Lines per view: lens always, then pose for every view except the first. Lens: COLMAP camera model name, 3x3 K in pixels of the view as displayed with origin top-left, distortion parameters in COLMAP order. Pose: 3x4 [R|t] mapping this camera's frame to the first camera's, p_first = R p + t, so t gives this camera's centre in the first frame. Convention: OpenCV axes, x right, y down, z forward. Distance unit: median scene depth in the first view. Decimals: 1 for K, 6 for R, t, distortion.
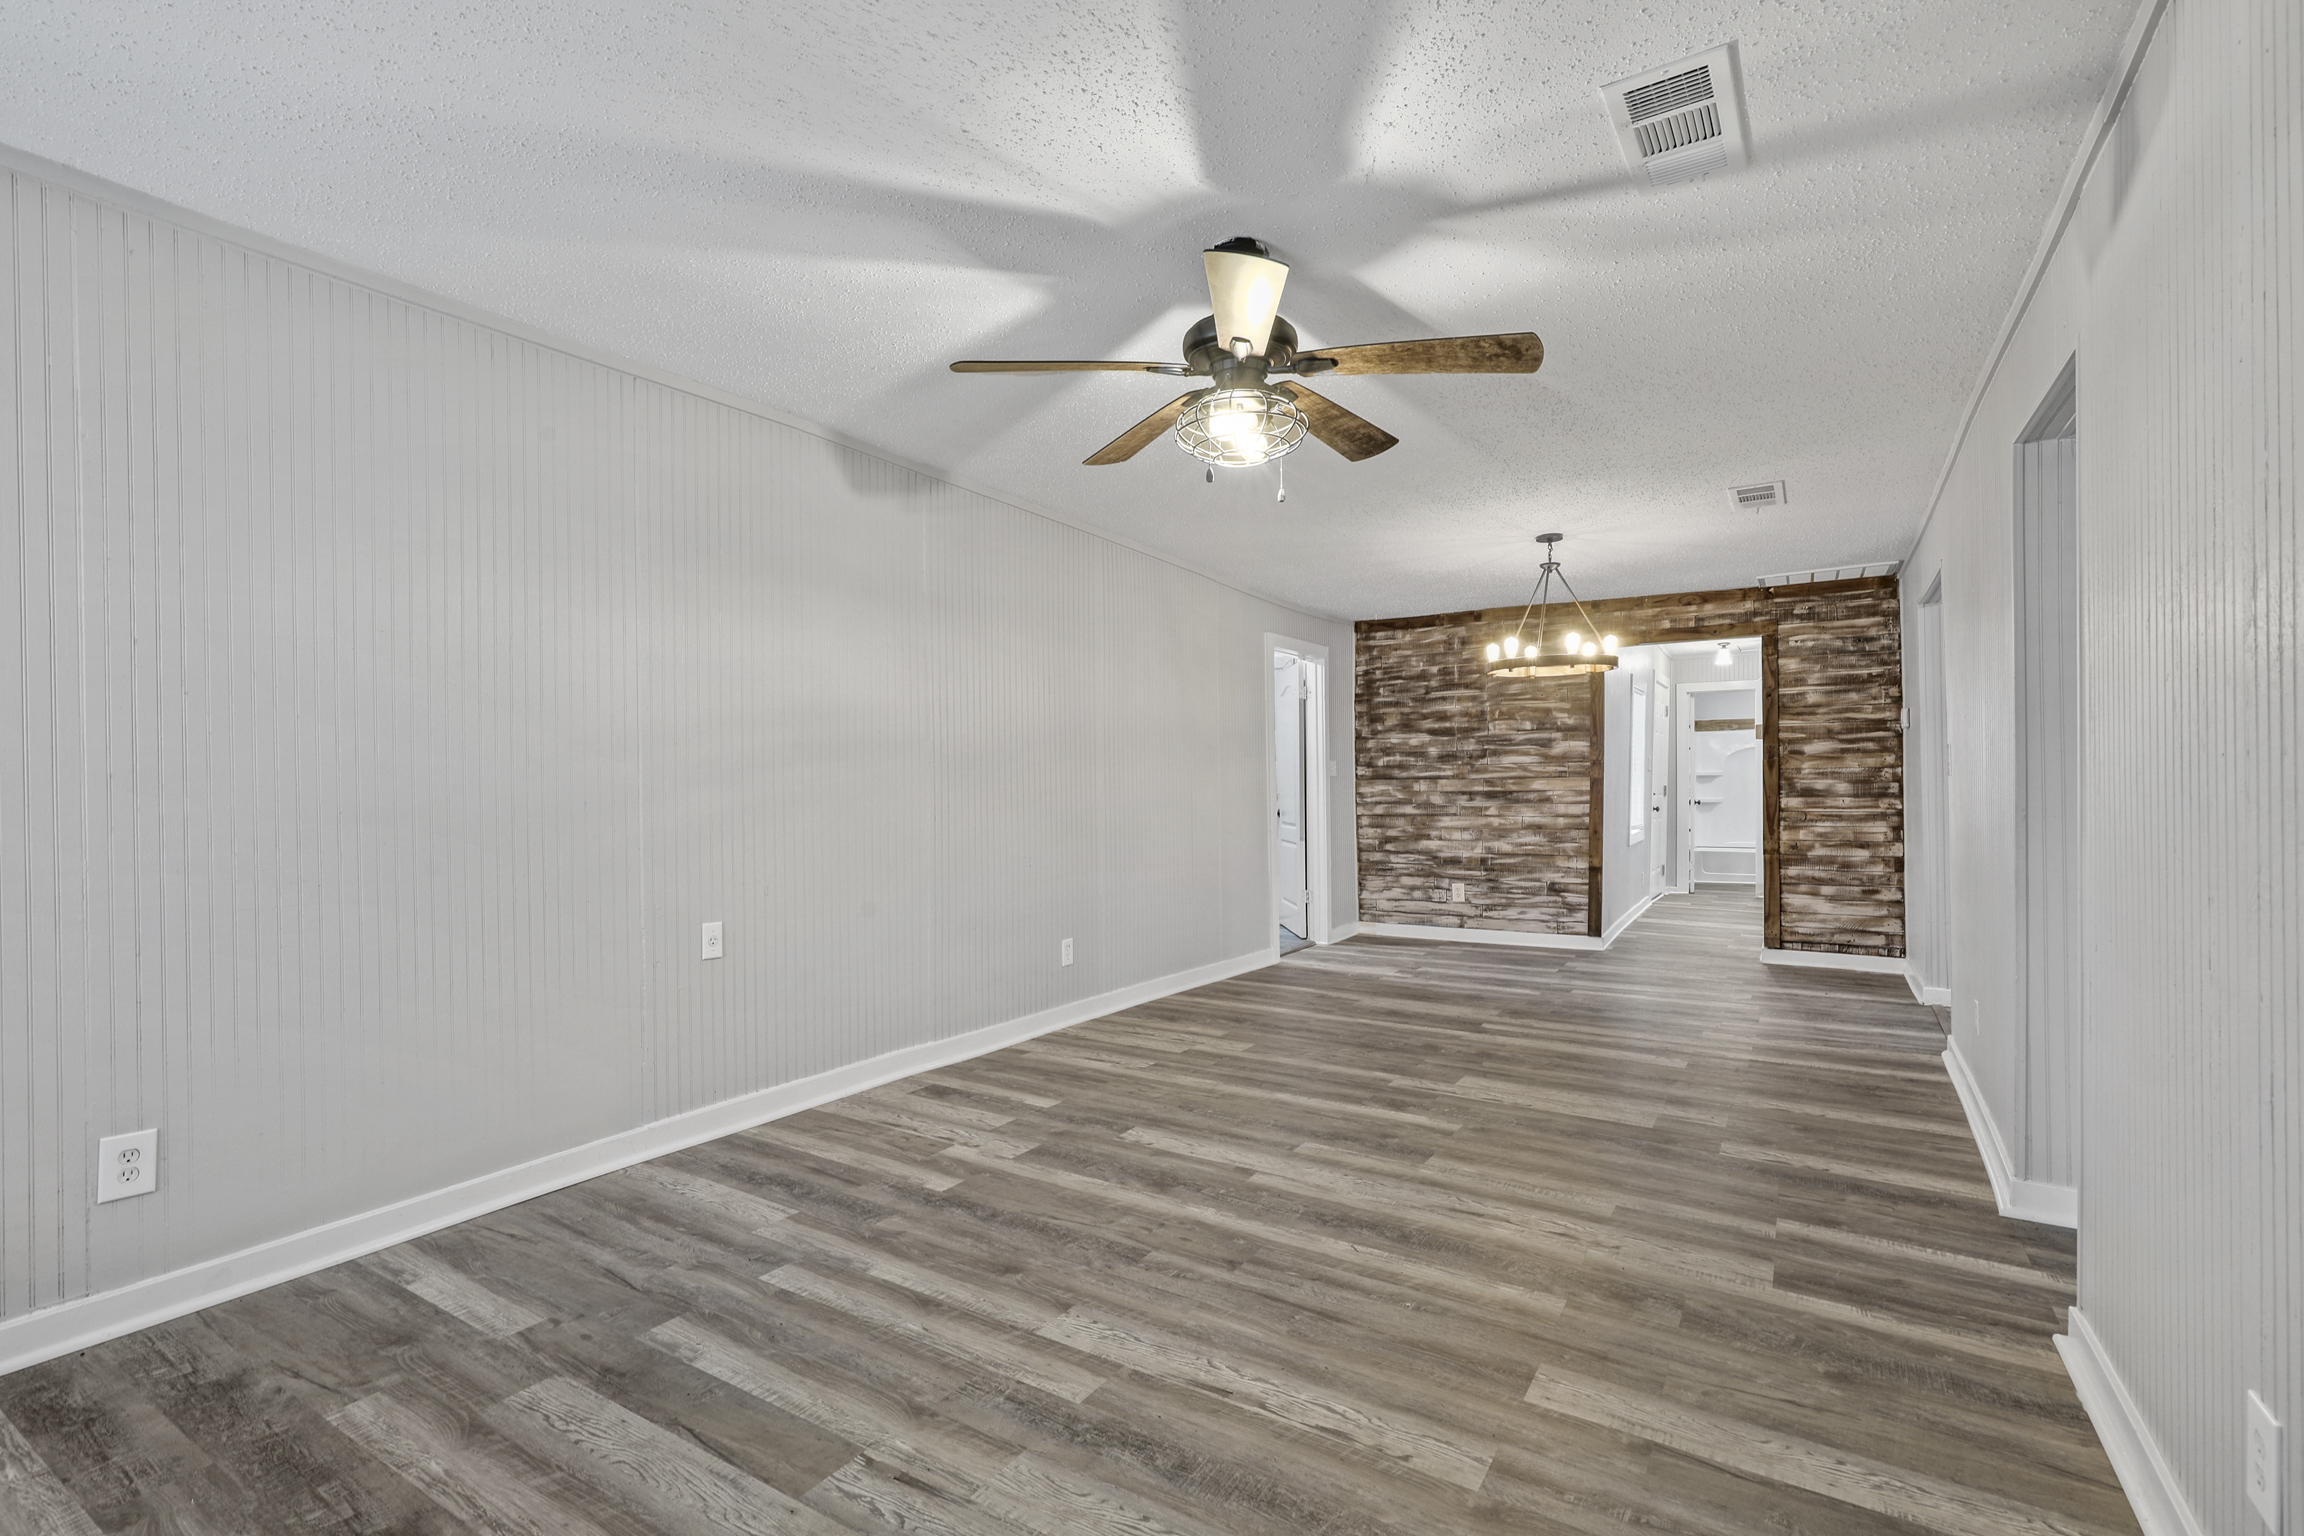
lens RADIAL K [[1050.6, 0, 1152.0], [0, 1050.6, 768.0], [0, 0, 1]] dist [-0.004556, -0.000554]
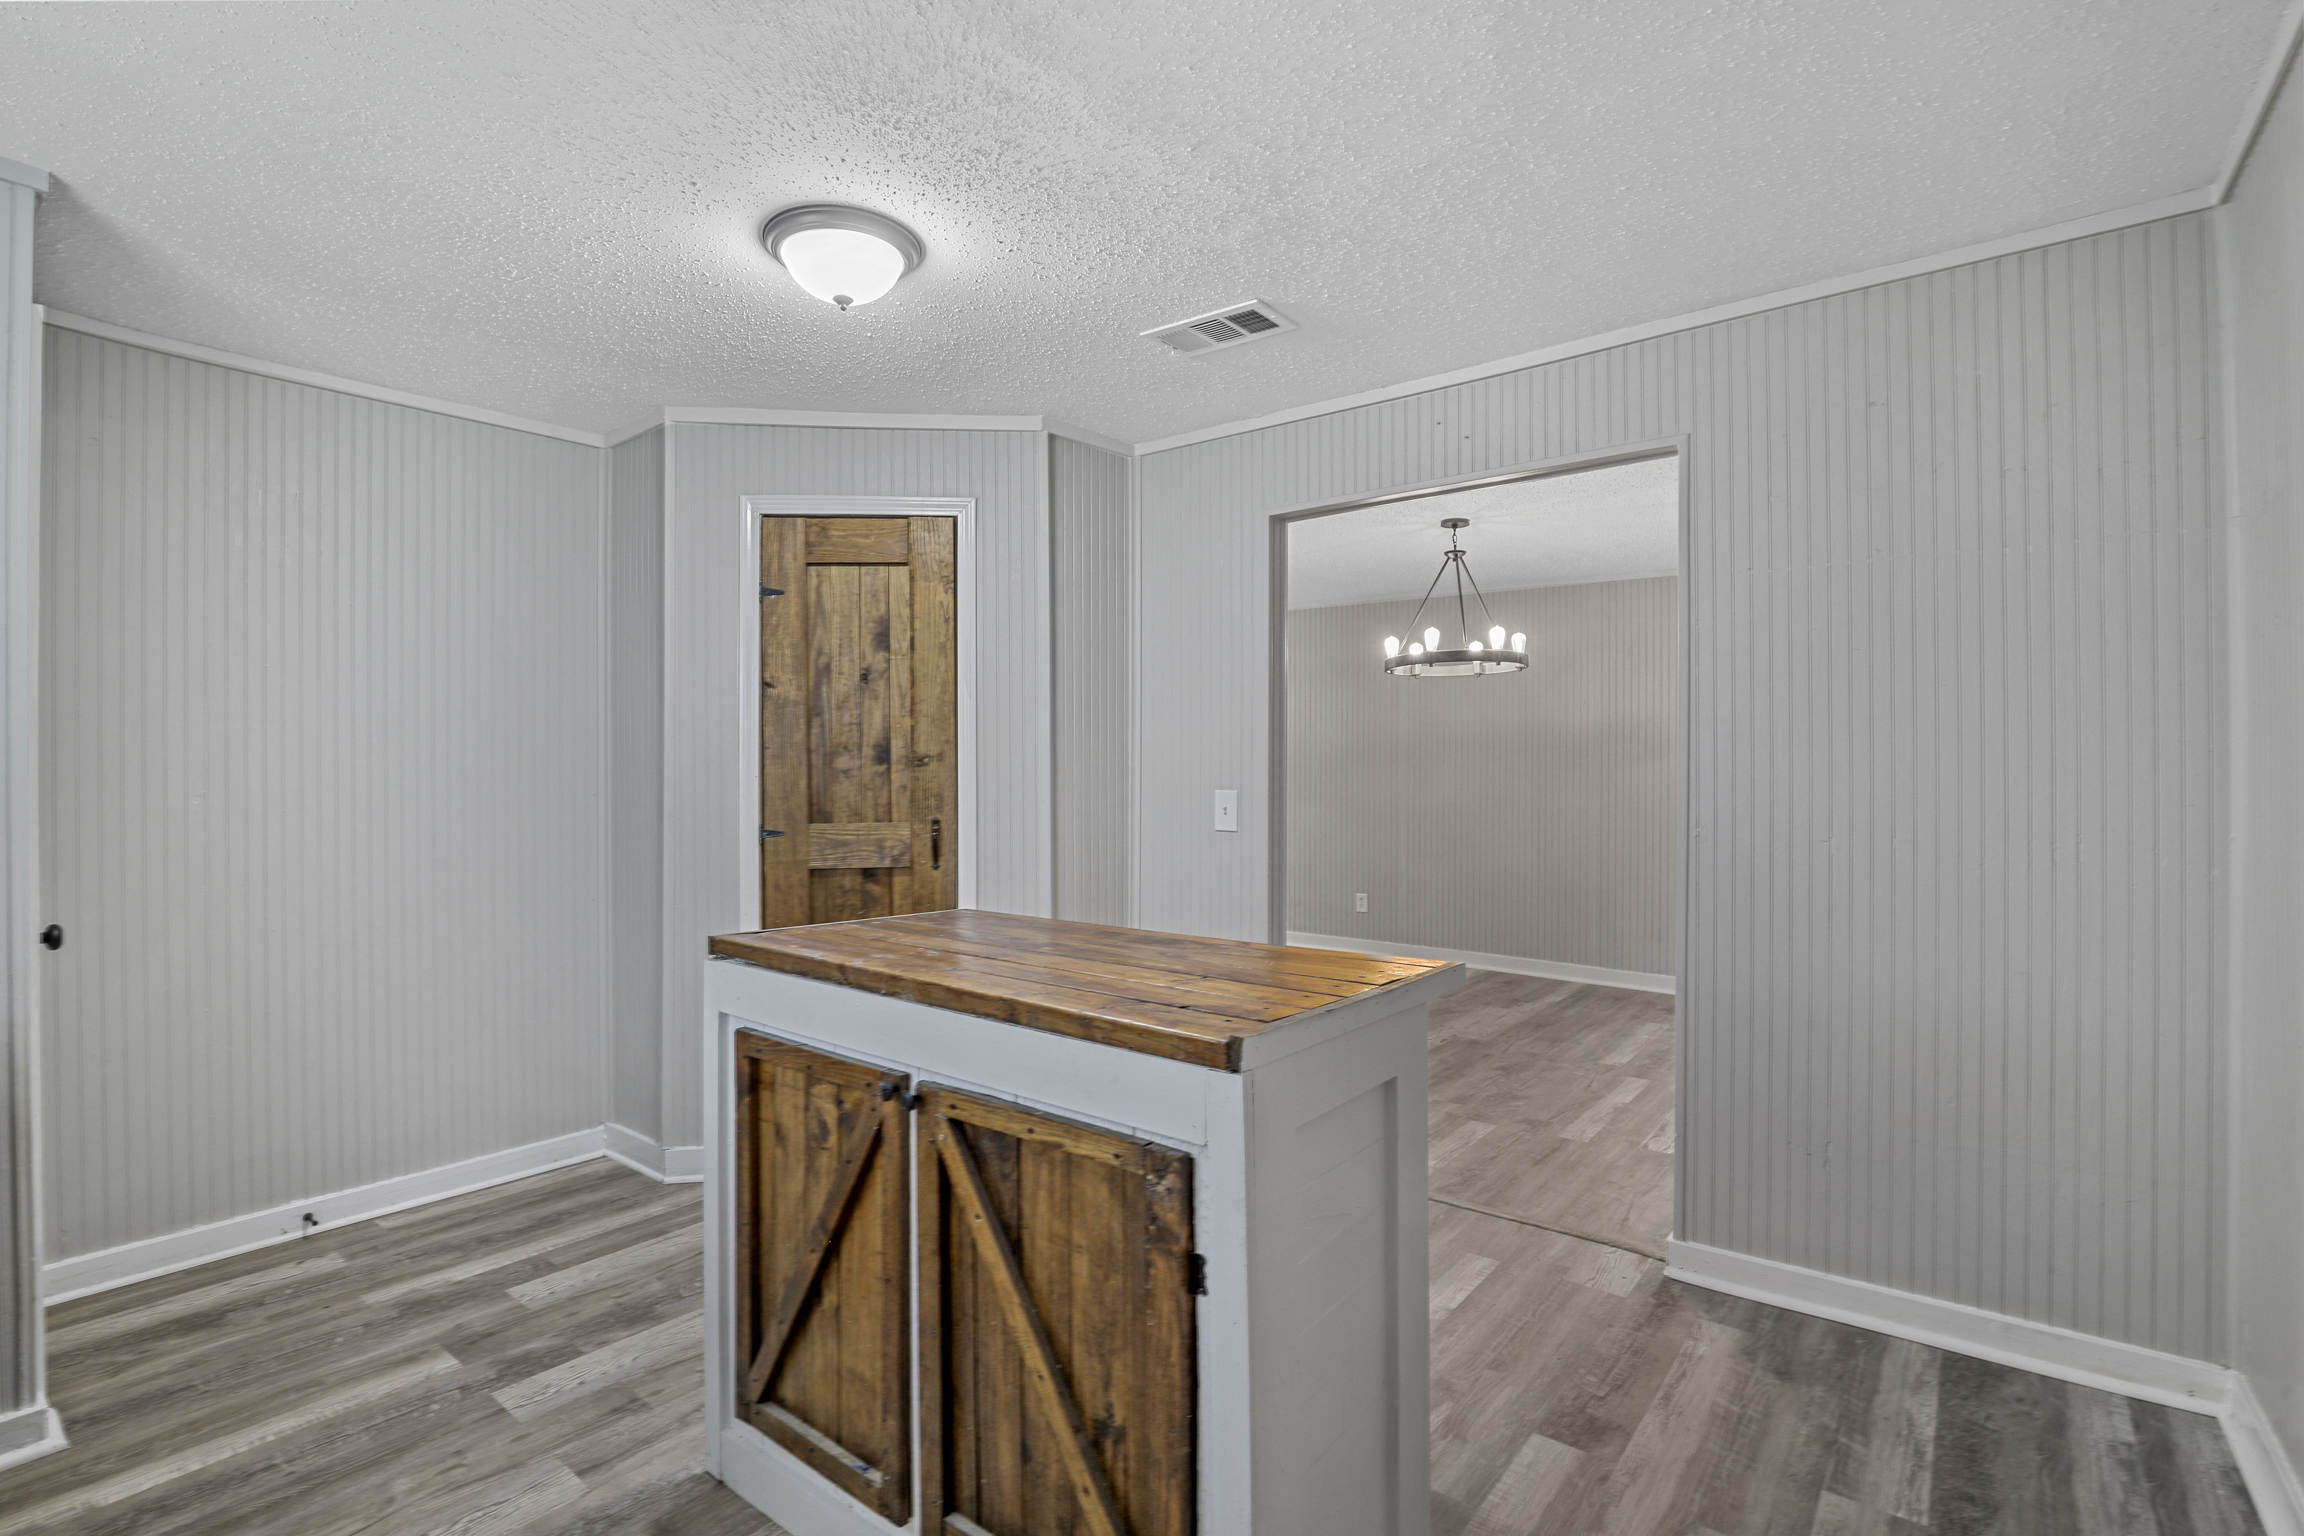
lens RADIAL K [[1038.5, 0, 1163.5], [0, 1038.5, 772.2], [0, 0, 1]] dist [-0.023870, 0.000077]
pose [[-0.105579, 0.002233, -0.994408, 0.952944], [0.018785, 0.999824, 0.000251, -0.006922], [0.994234, -0.018654, -0.105602, 0.620120]]
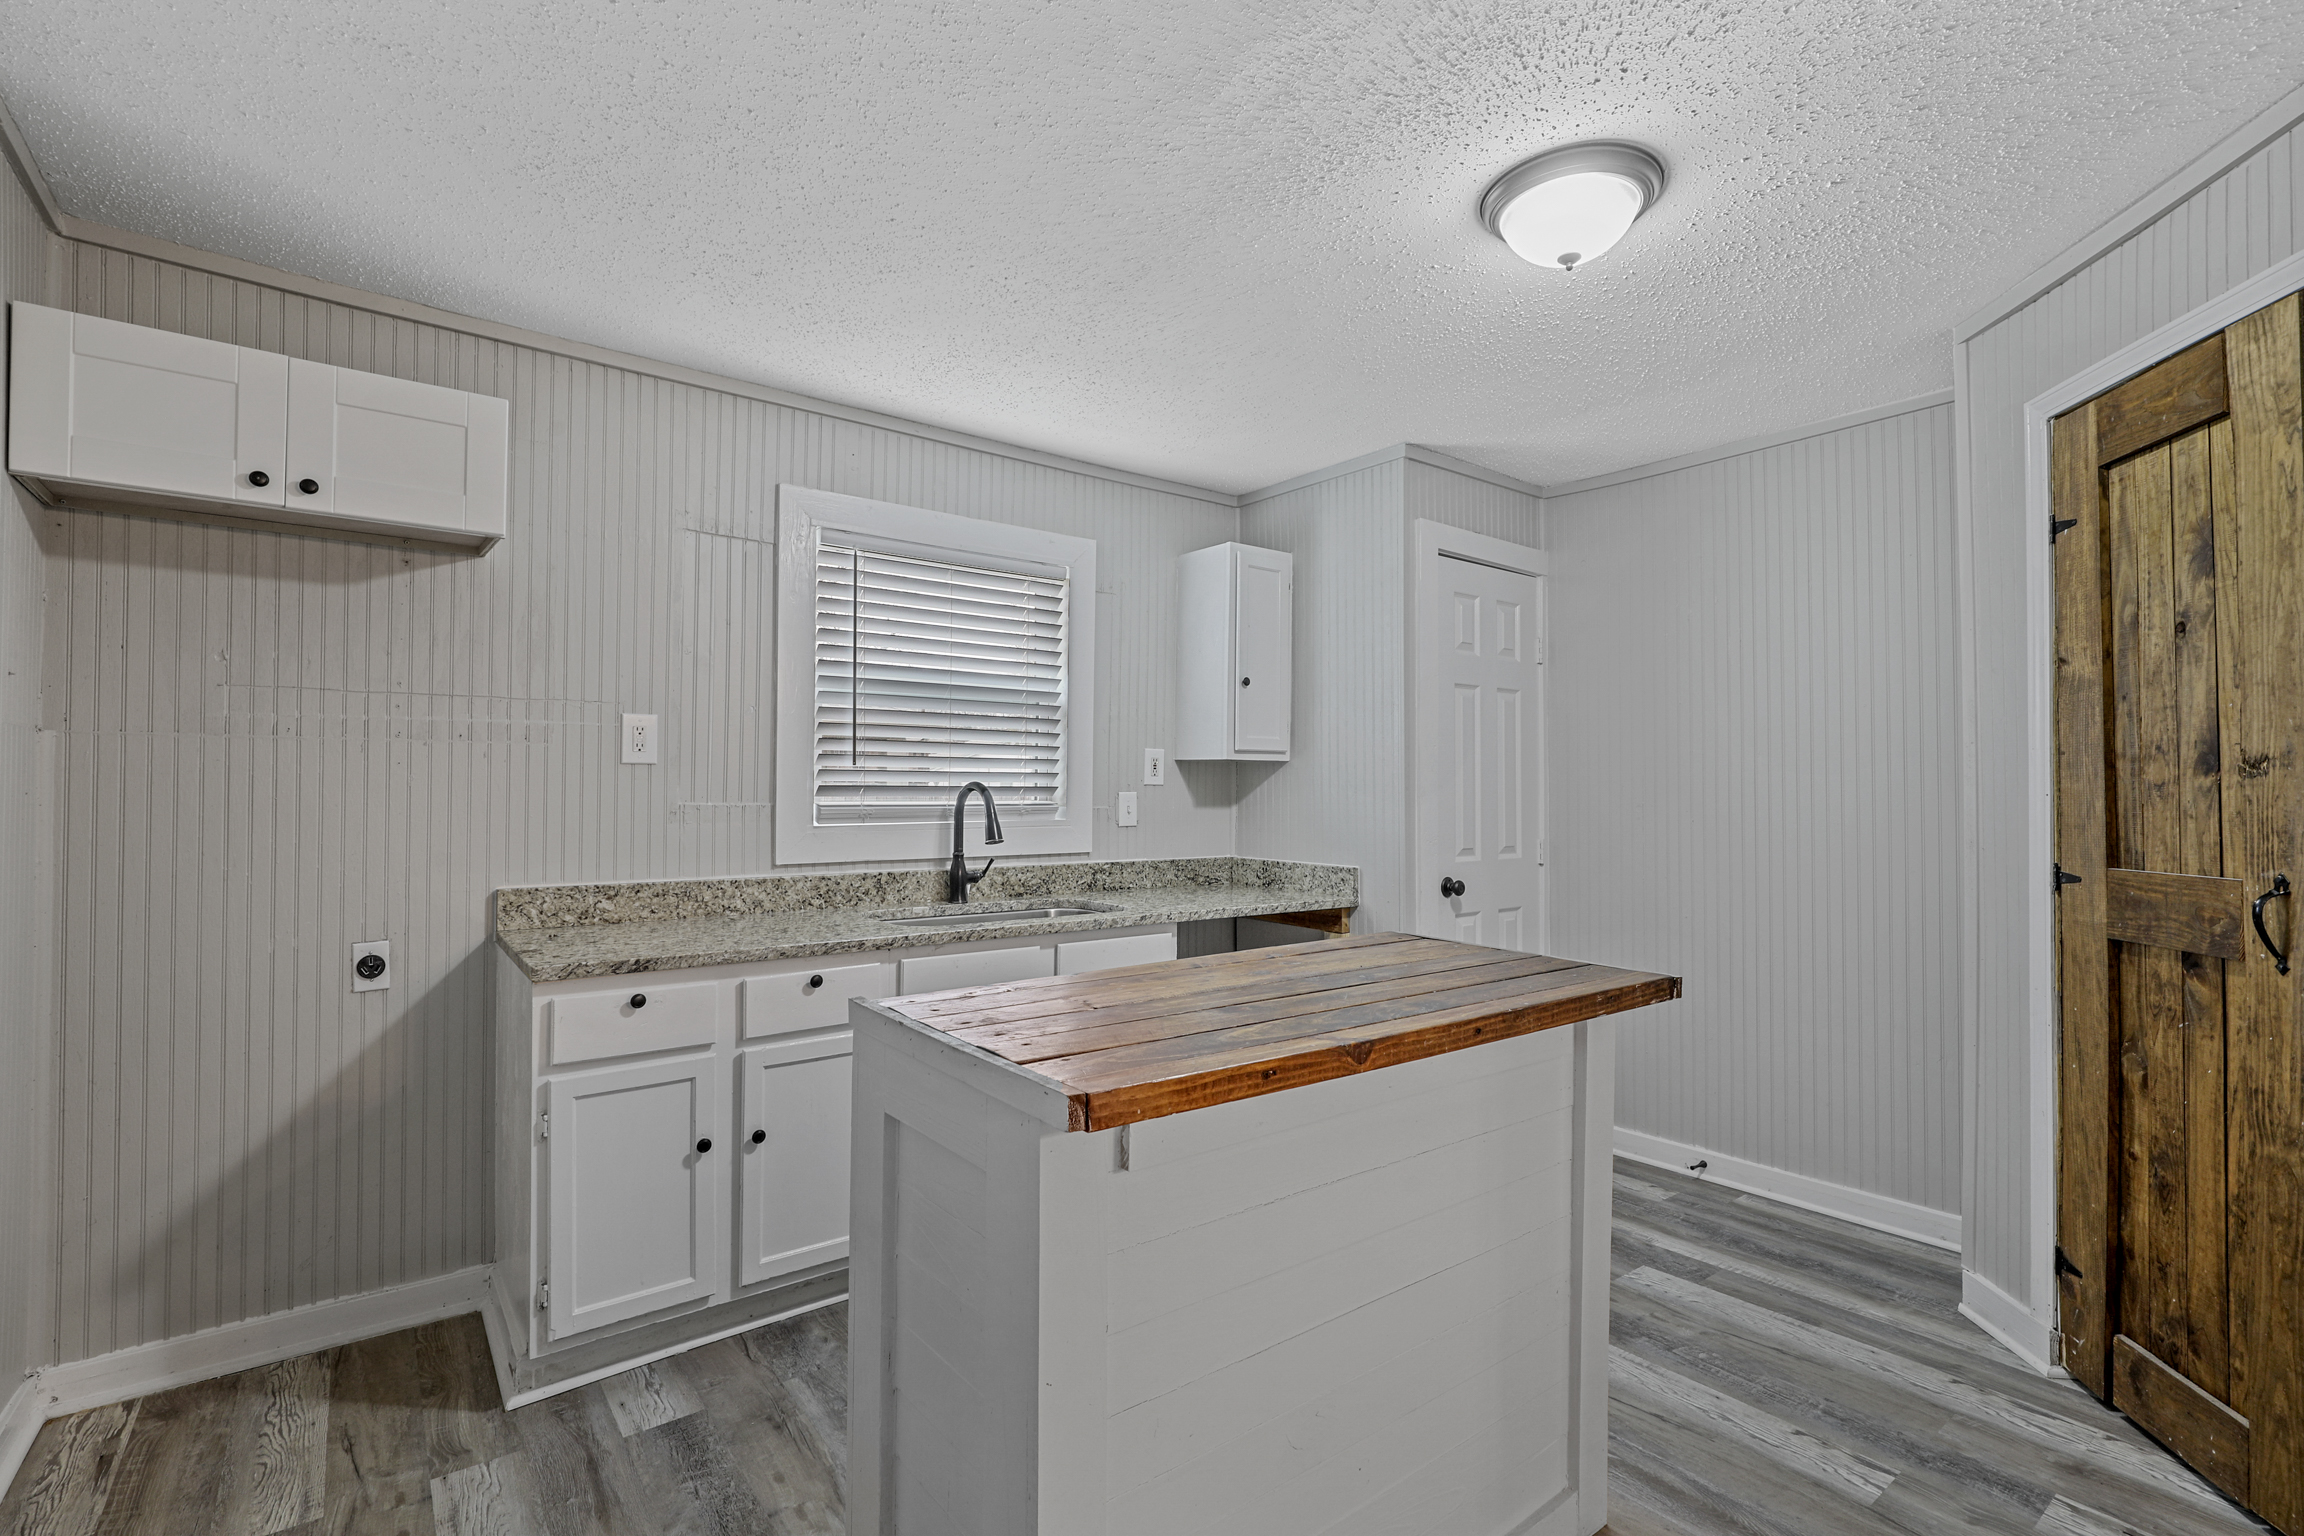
lens RADIAL K [[1050.6, 0, 1152.0], [0, 1050.6, 768.0], [0, 0, 1]] dist [-0.004556, -0.000554]
pose [[-0.938580, 0.015487, 0.344714, 0.697695], [0.002185, 0.999239, -0.038944, -0.004744], [-0.345055, -0.035799, -0.937900, 0.772792]]
